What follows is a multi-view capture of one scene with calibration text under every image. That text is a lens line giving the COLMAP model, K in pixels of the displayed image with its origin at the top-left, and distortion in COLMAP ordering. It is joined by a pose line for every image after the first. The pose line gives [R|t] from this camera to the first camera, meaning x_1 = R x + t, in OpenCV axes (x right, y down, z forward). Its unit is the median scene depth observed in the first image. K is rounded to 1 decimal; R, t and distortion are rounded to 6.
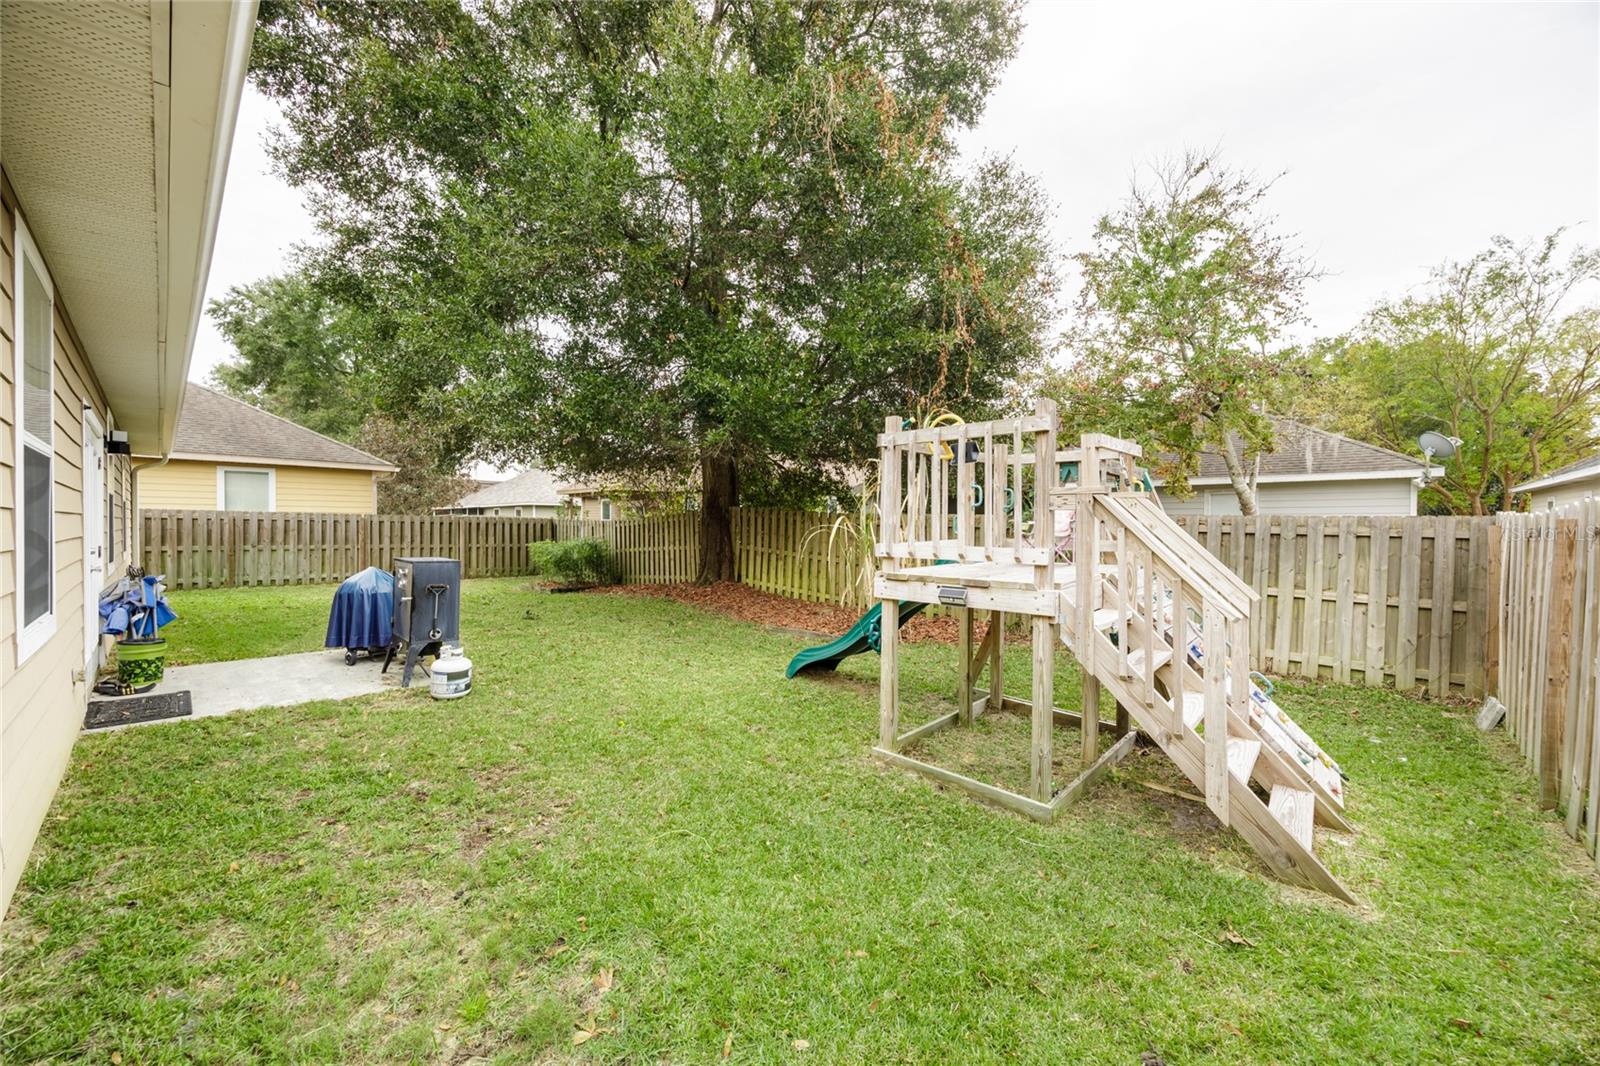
lens RADIAL K [[611.3, 0, 796.5], [0, 611.3, 535.3], [0, 0, 1]] dist [-0.000526, -0.000065]
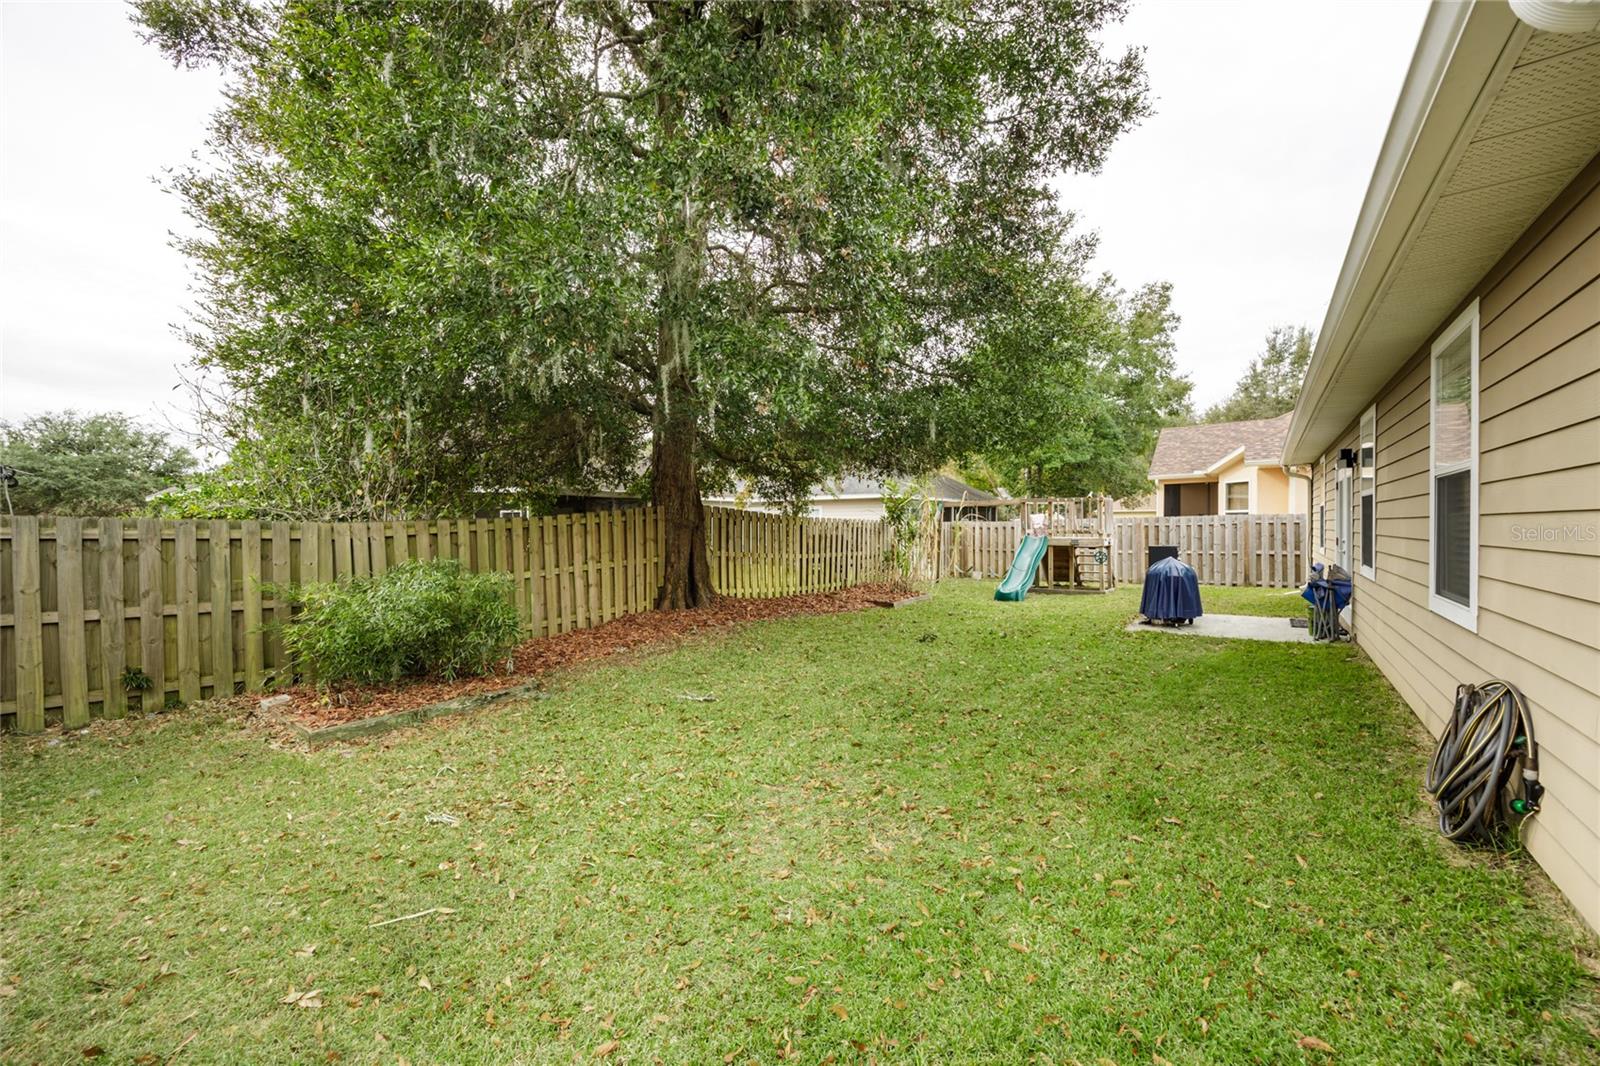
lens RADIAL K [[611.3, 0, 802.2], [0, 611.3, 535.8], [0, 0, 1]] dist [-0.000526, -0.000065]
pose [[-0.120649, -0.014928, 0.992583, -0.873779], [0.023052, 0.999575, 0.017835, -0.016434], [-0.992428, 0.025033, -0.120253, 0.909077]]
